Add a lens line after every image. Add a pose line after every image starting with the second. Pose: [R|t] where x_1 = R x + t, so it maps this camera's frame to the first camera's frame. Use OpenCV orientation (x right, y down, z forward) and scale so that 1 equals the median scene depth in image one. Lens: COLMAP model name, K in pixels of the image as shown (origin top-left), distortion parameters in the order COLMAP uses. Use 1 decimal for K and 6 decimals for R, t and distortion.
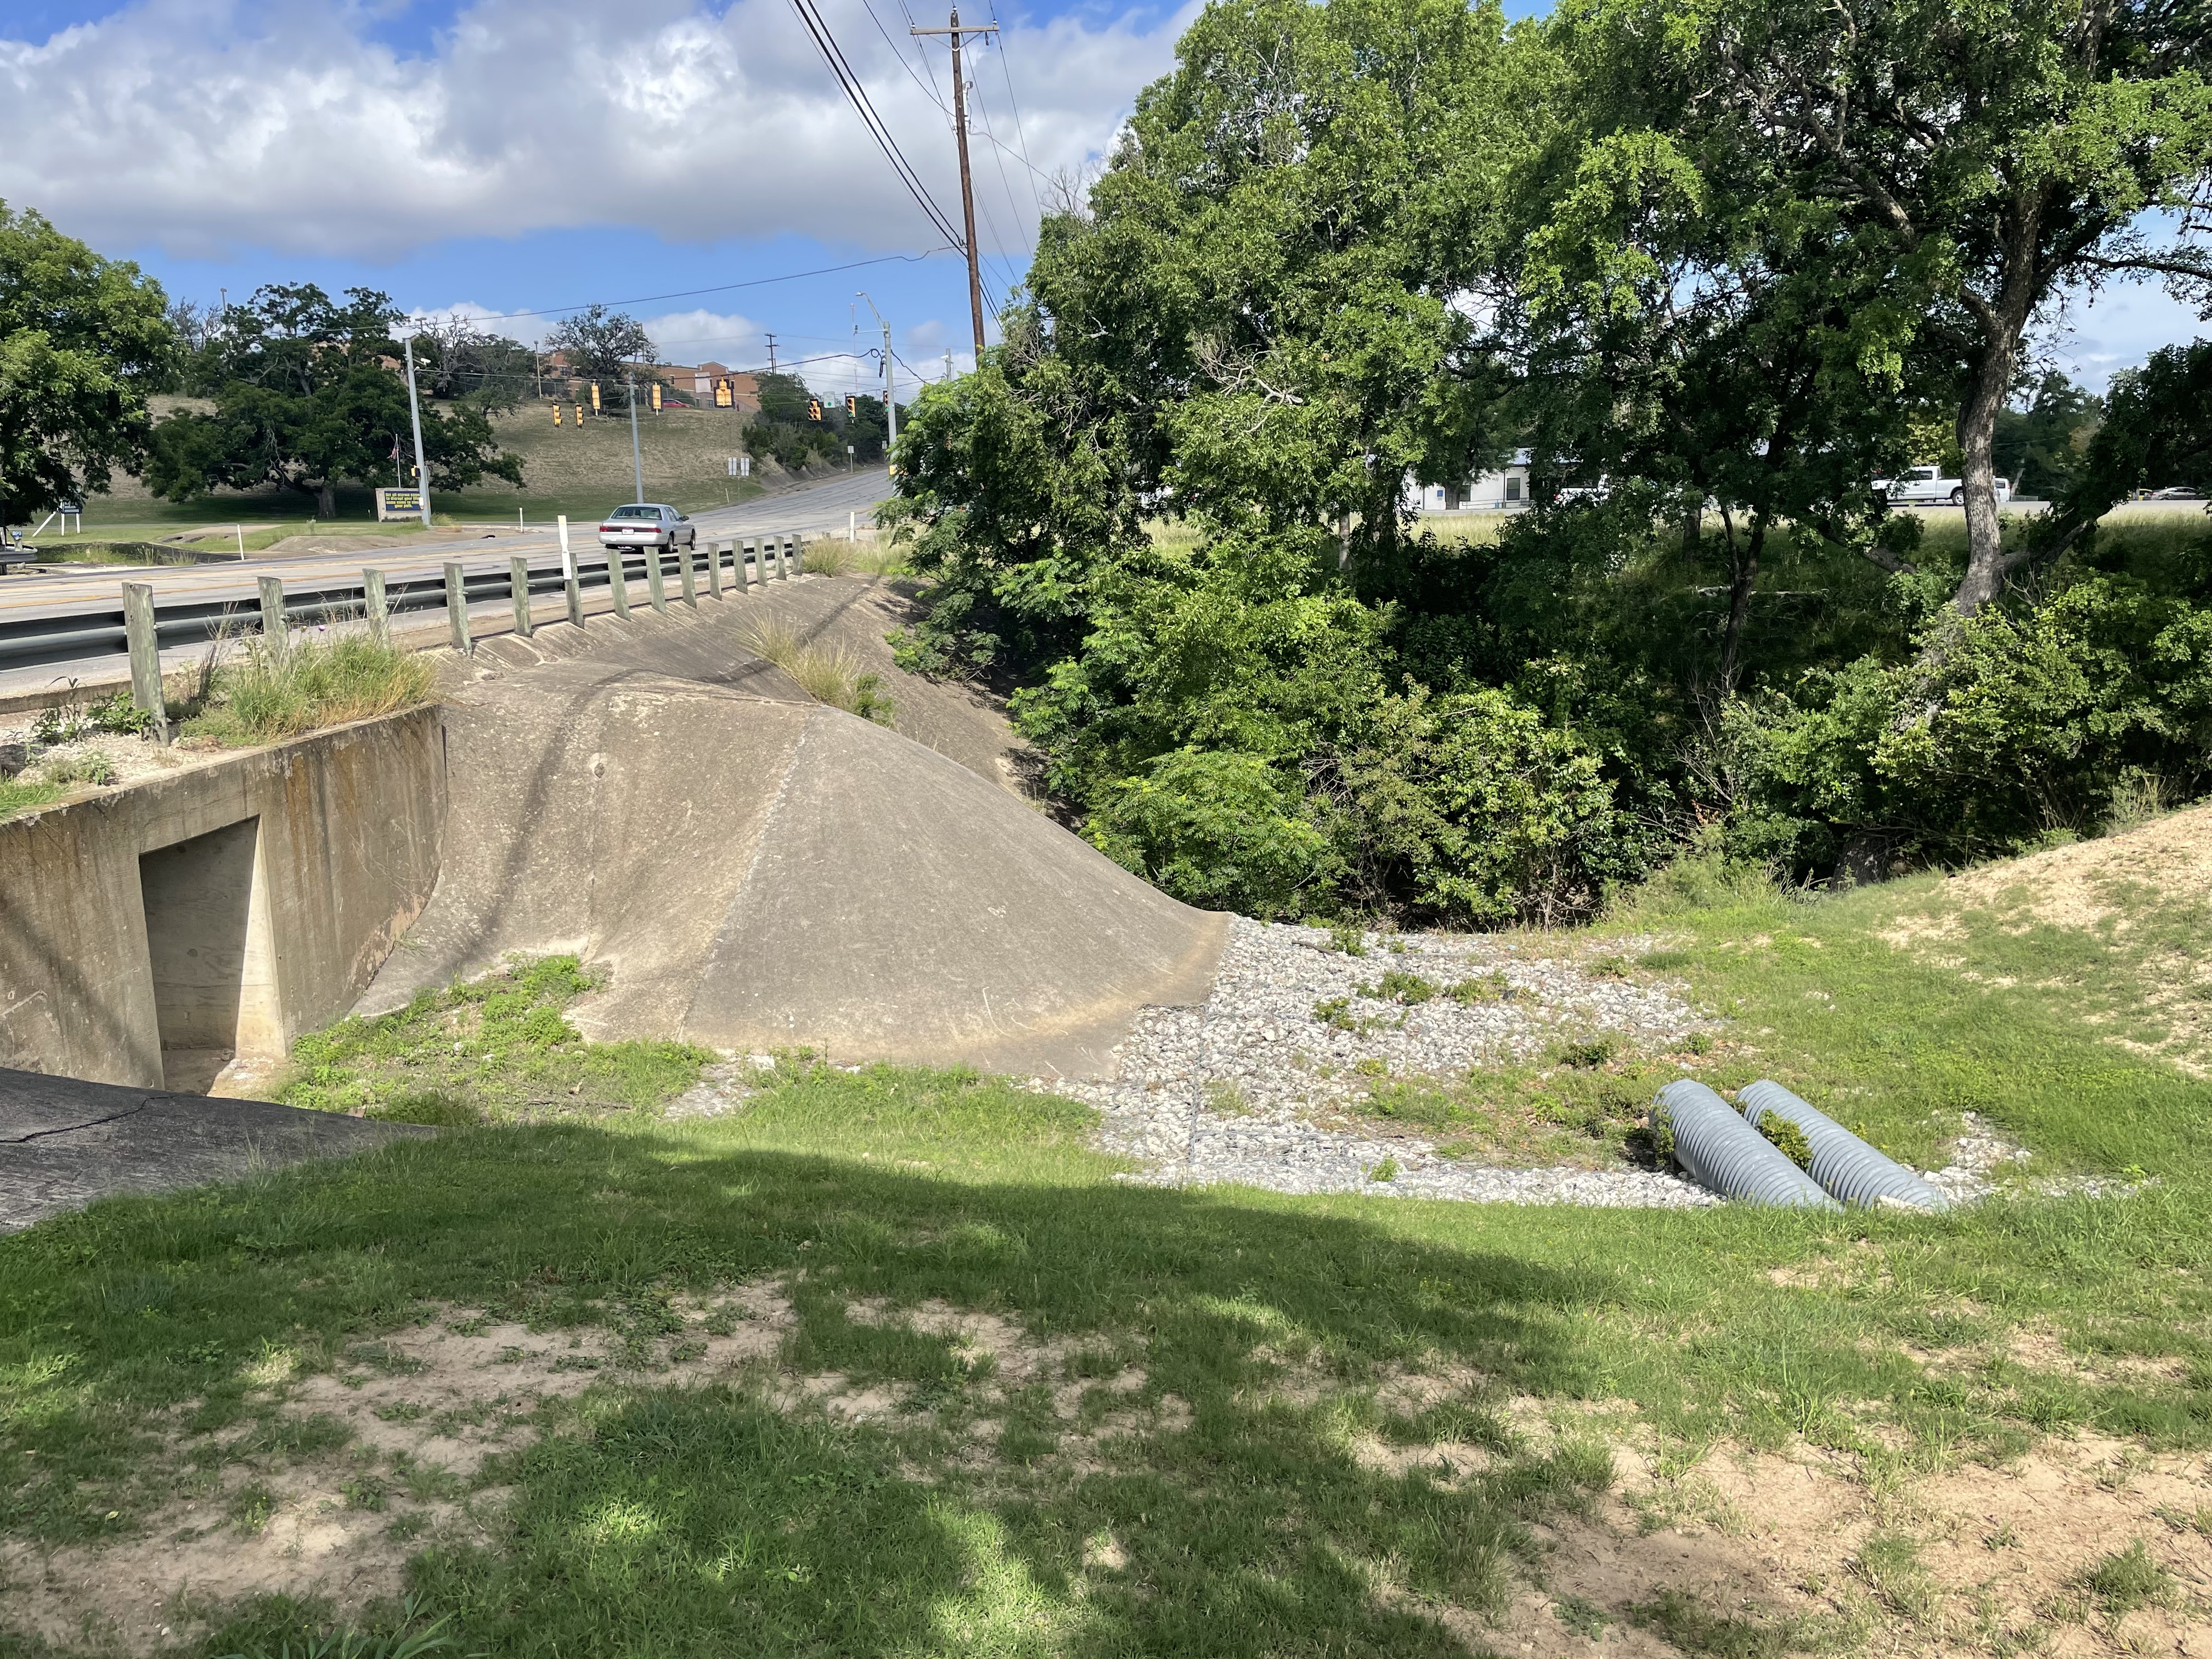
lens RADIAL K [[1675.7, 0, 1114.3], [0, 1675.7, 801.5], [0, 0, 1]] dist [0.091470, -0.118763]
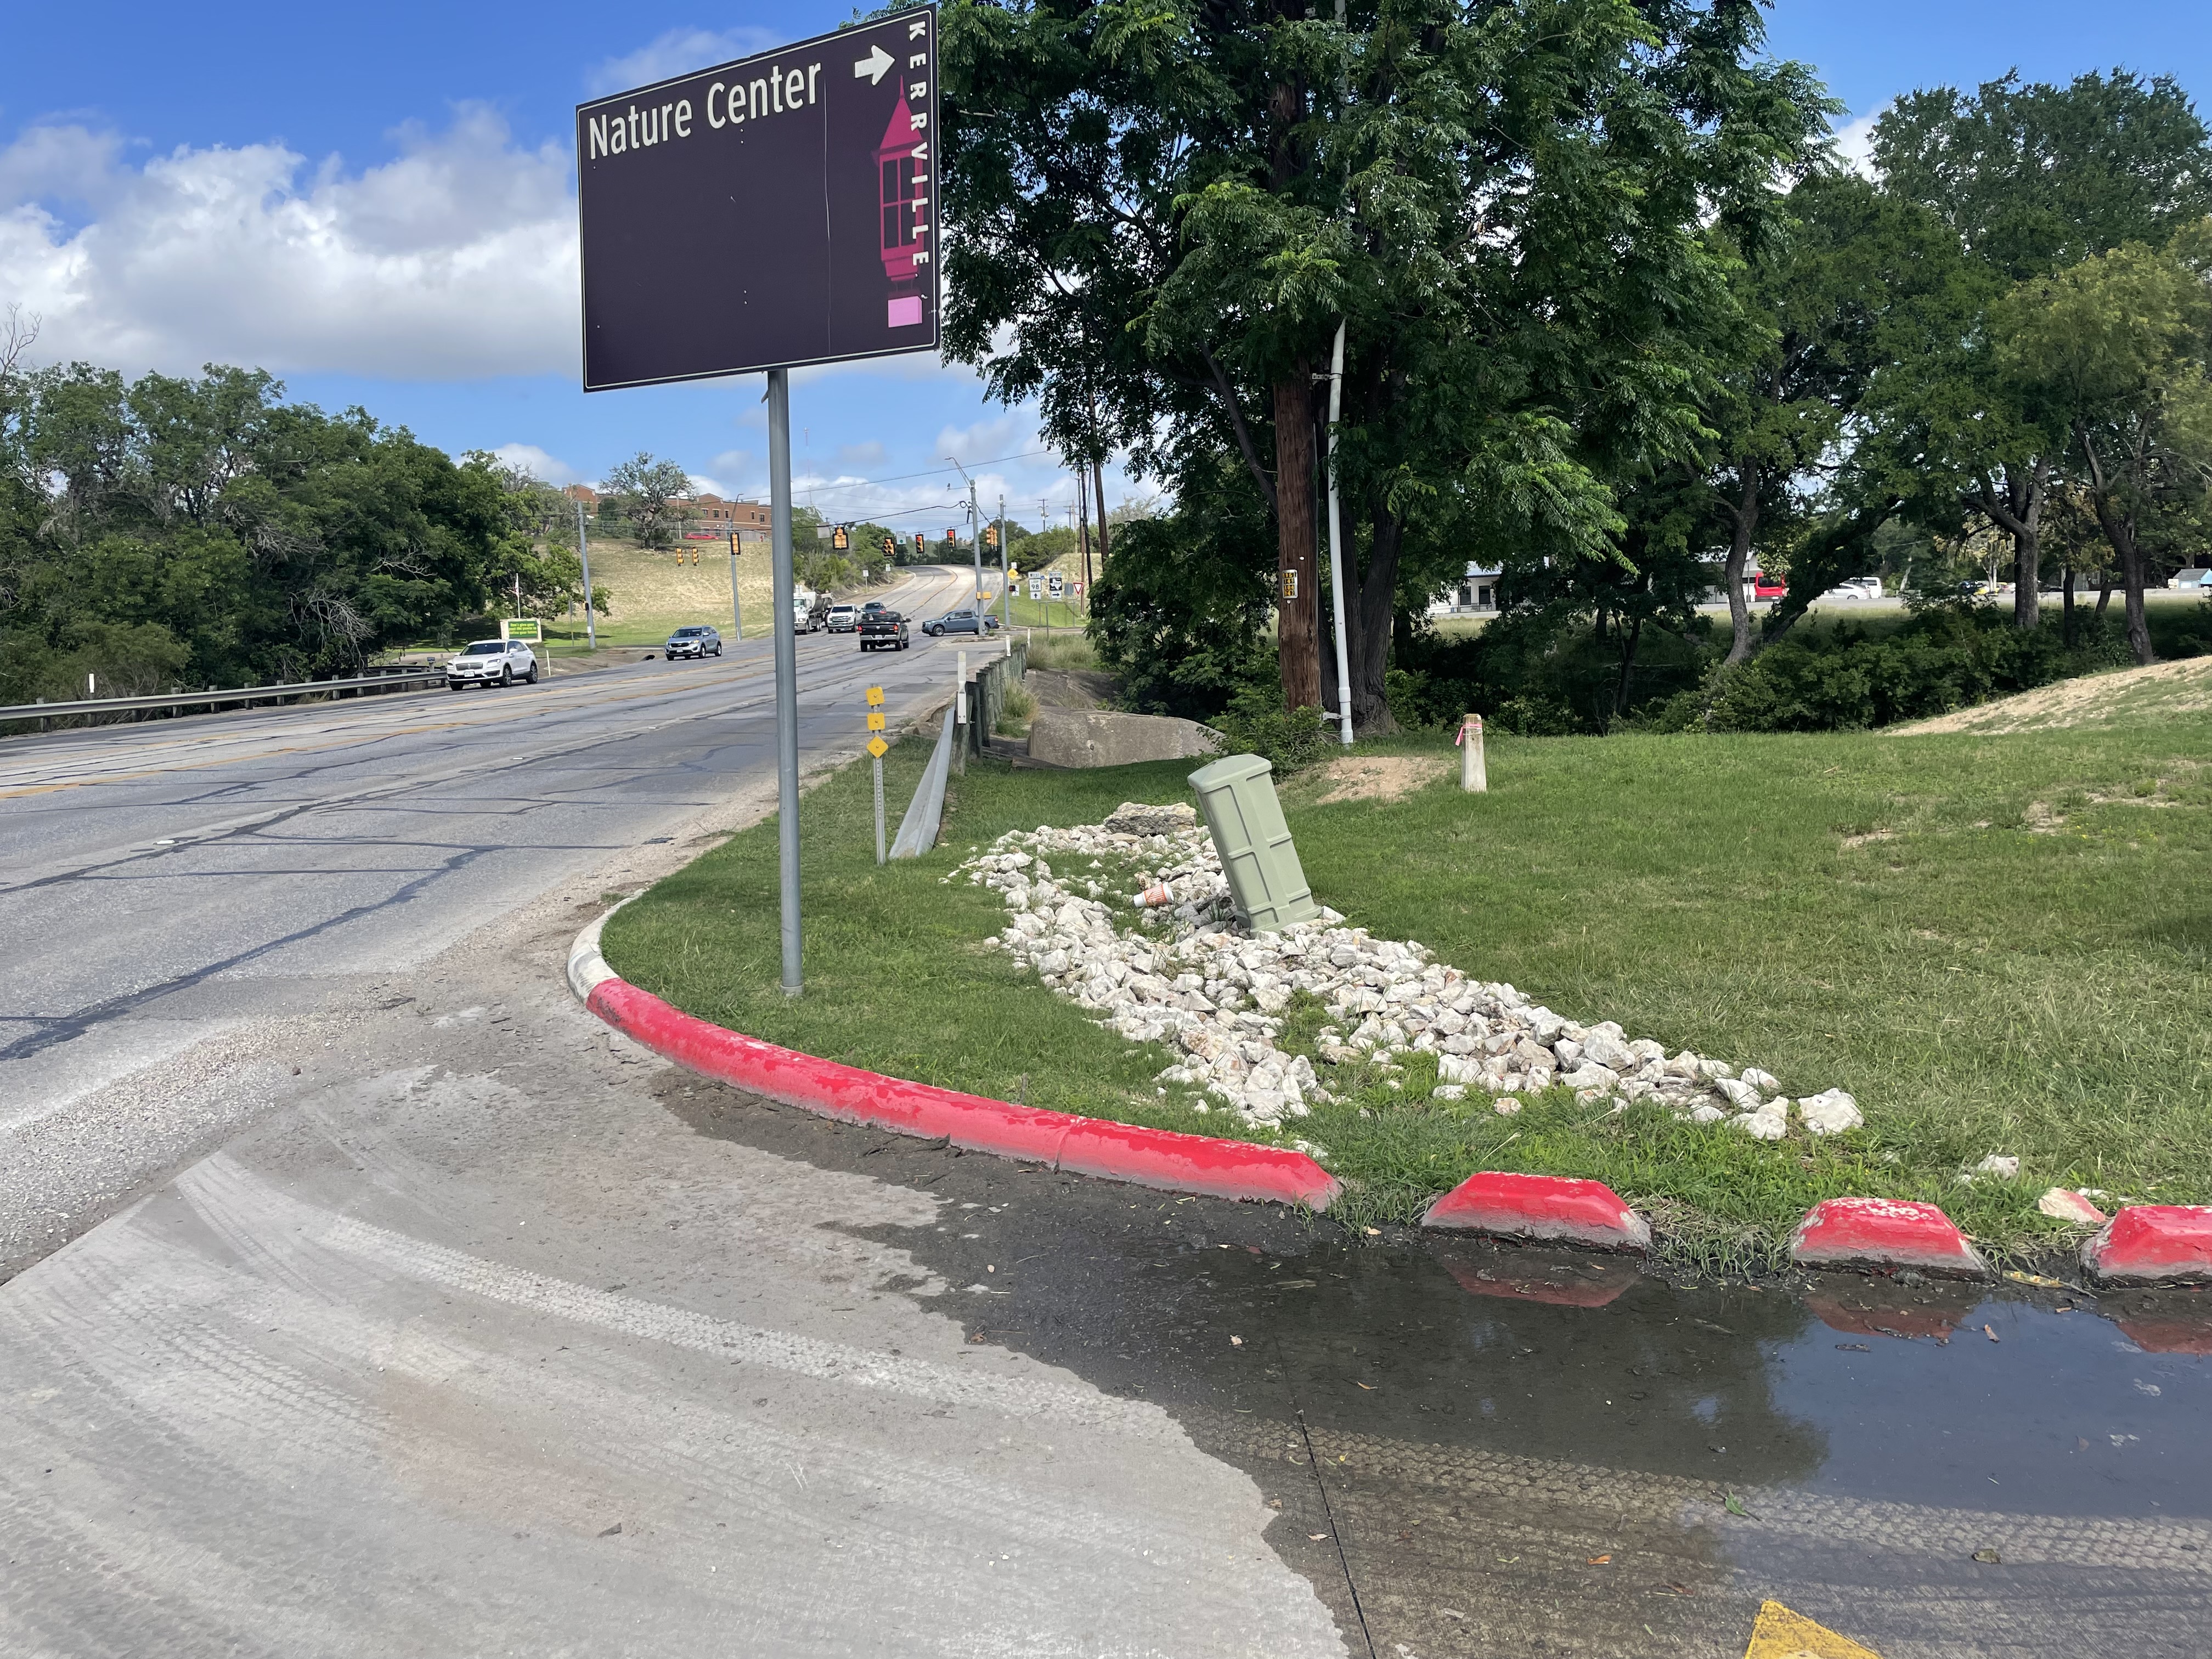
lens RADIAL K [[1675.7, 0, 1100.7], [0, 1675.7, 815.1], [0, 0, 1]] dist [0.091470, -0.118763]
pose [[0.999414, -0.027227, 0.020738, -0.232119], [0.028345, 0.998047, -0.055665, 0.131394], [-0.019182, 0.056220, 0.998234, -0.807799]]
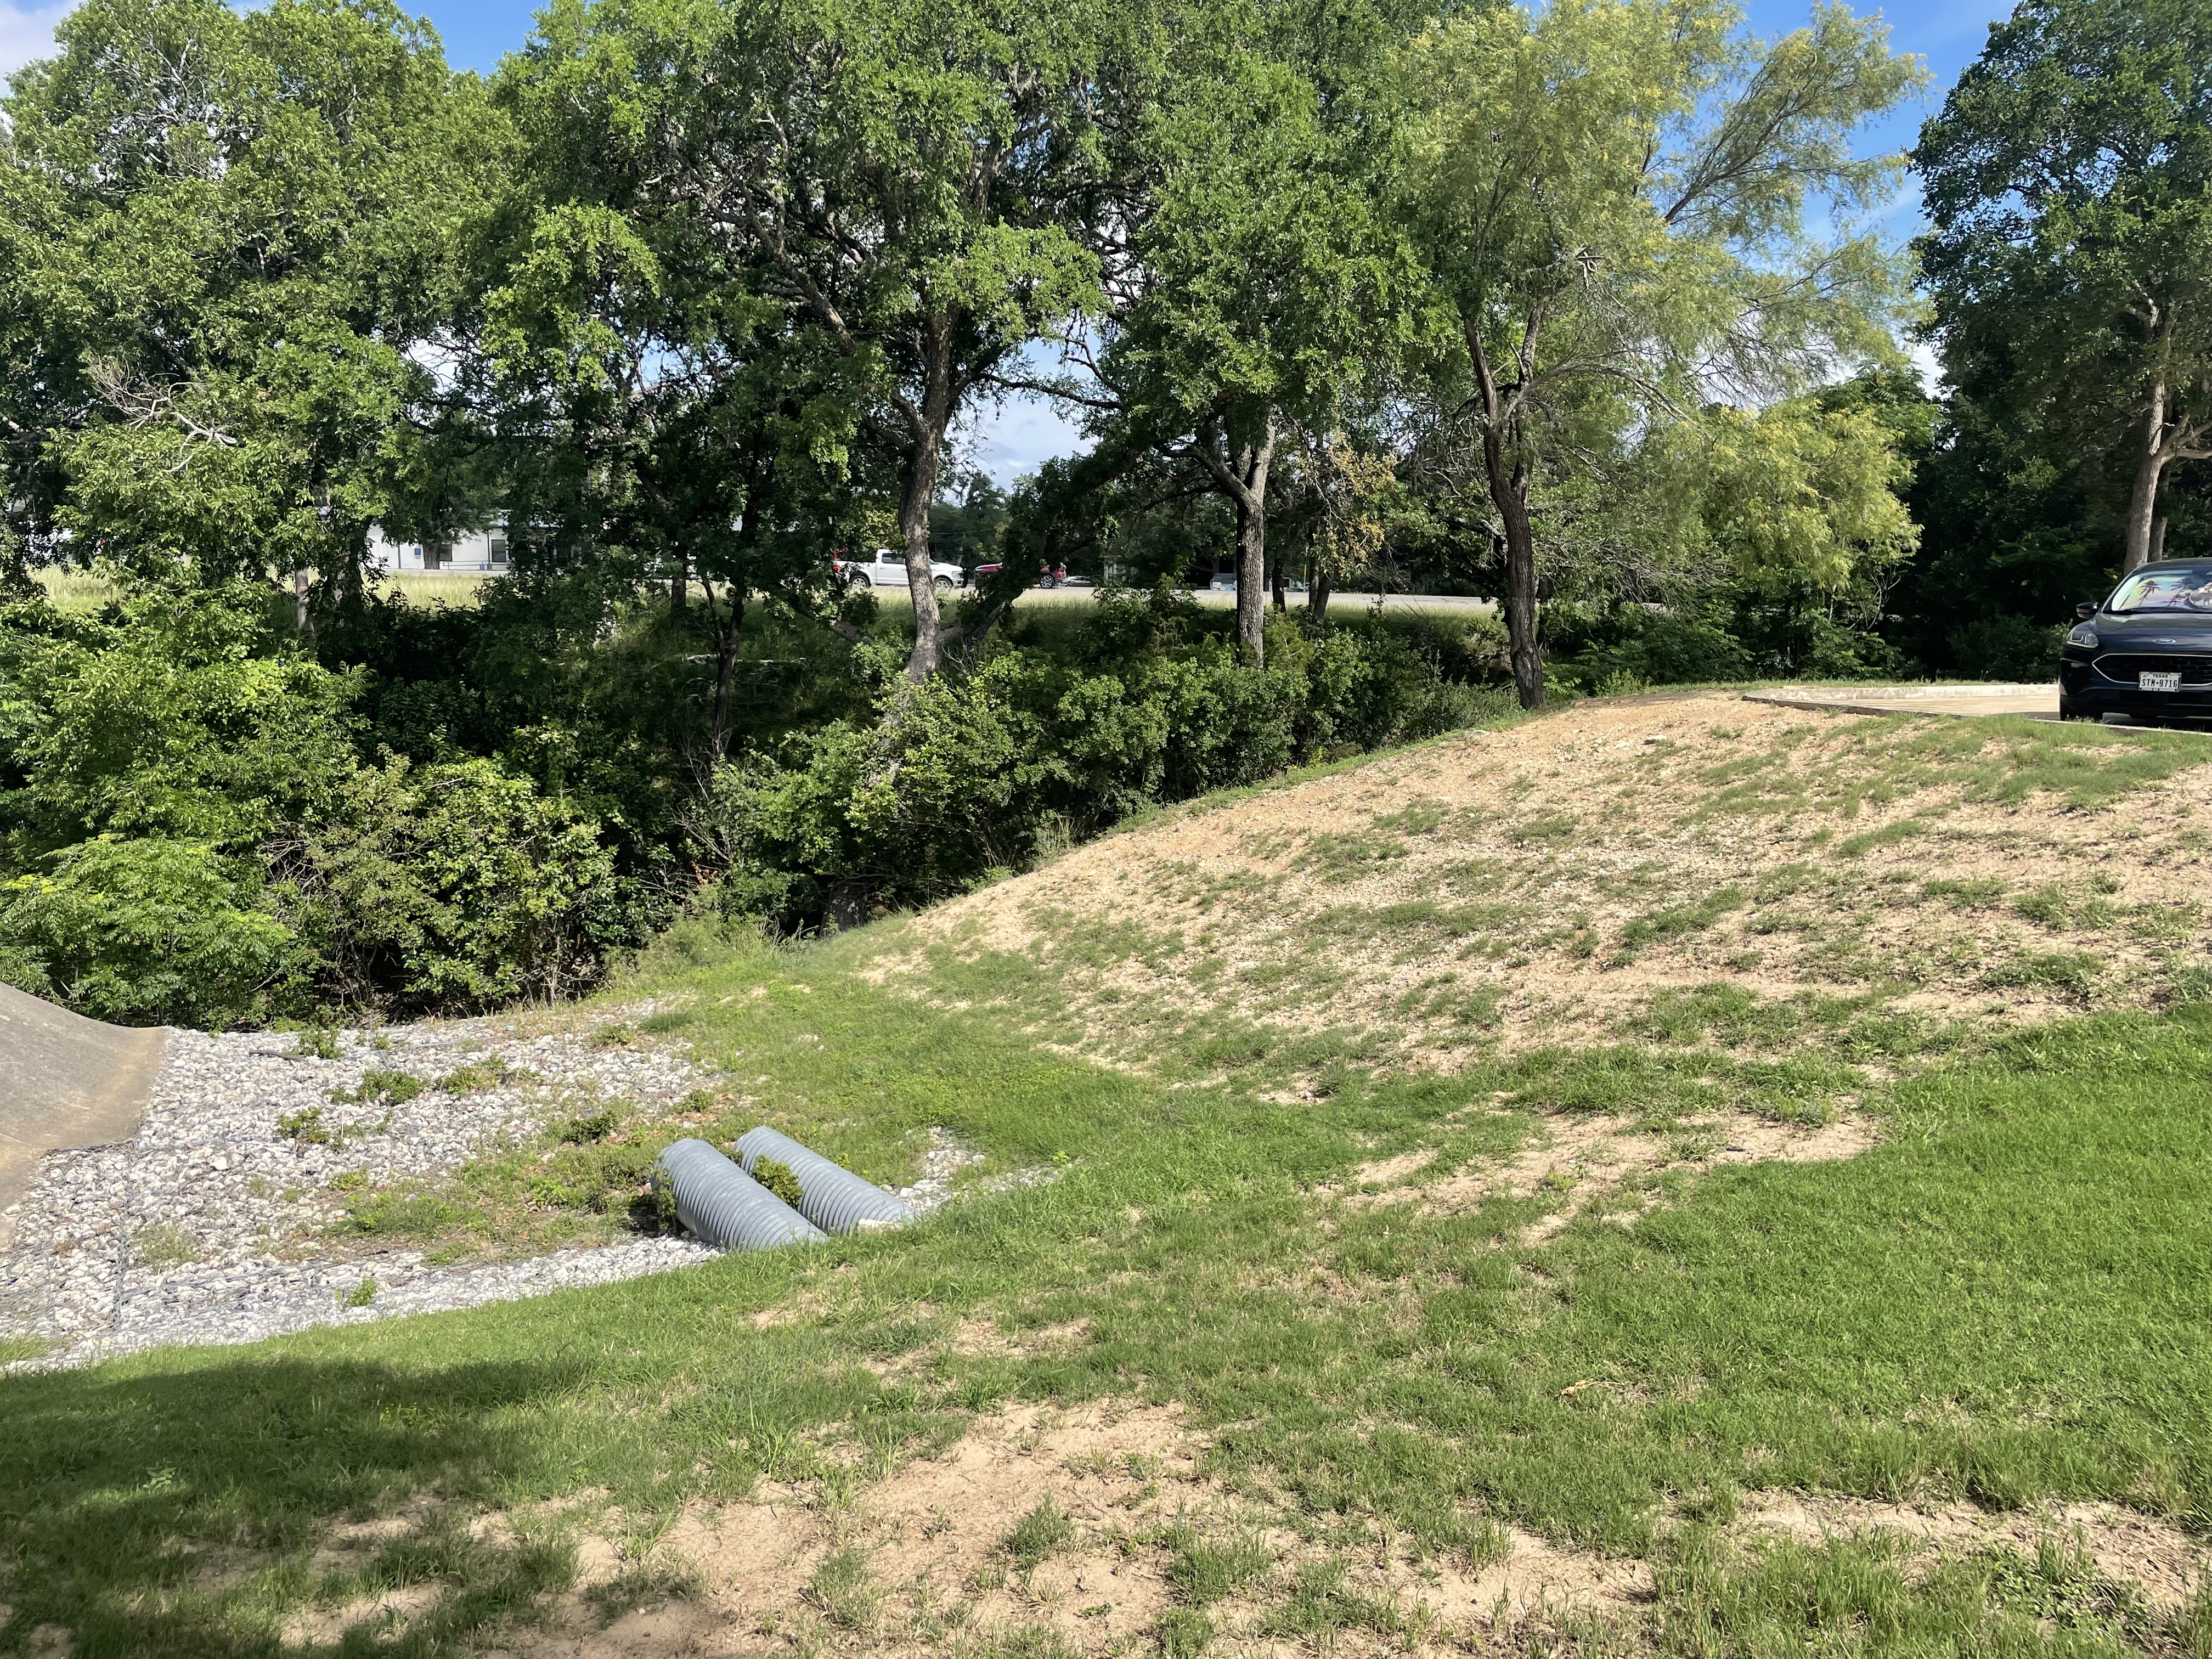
lens RADIAL K [[1675.7, 0, 1123.3], [0, 1675.7, 798.1], [0, 0, 1]] dist [0.091470, -0.118763]
pose [[0.837392, -0.040557, 0.545096, 0.006241], [0.062745, 0.997784, -0.022152, -0.000101], [-0.542989, 0.052752, 0.838081, -0.000041]]
